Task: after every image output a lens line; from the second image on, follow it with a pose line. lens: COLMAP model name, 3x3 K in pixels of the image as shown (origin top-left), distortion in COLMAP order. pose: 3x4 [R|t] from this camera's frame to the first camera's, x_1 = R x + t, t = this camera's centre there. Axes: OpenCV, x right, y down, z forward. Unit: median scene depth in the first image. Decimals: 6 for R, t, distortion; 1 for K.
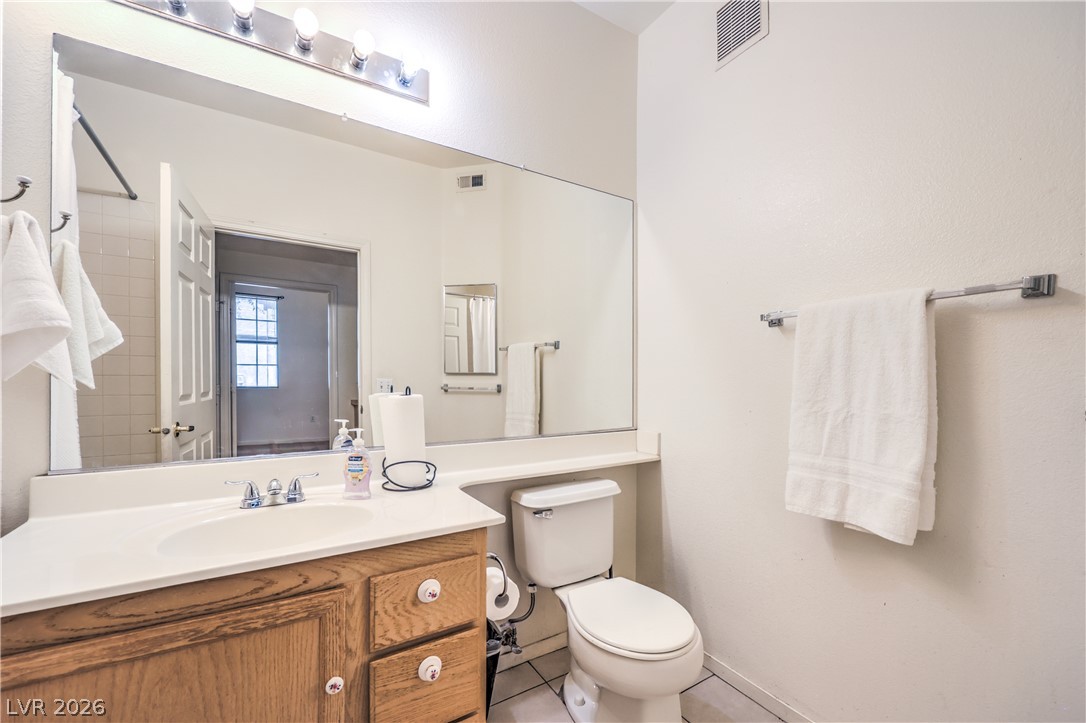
lens RADIAL K [[437.6, 0, 541.5], [0, 437.6, 364.4], [0, 0, 1]] dist [-0.003106, -0.000129]
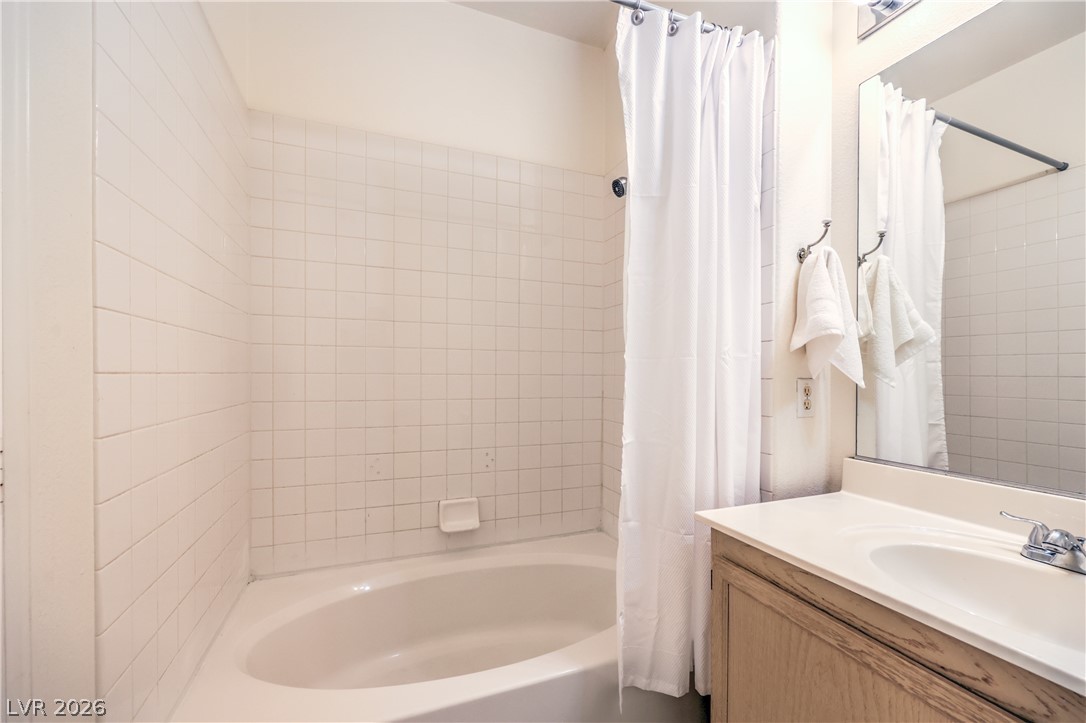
lens RADIAL K [[437.6, 0, 541.5], [0, 437.6, 364.4], [0, 0, 1]] dist [-0.003106, -0.000129]
pose [[-0.159336, -0.020074, -0.987020, 0.260481], [0.020517, 0.999510, -0.023640, 0.010992], [0.987011, -0.024018, -0.158846, 0.469616]]
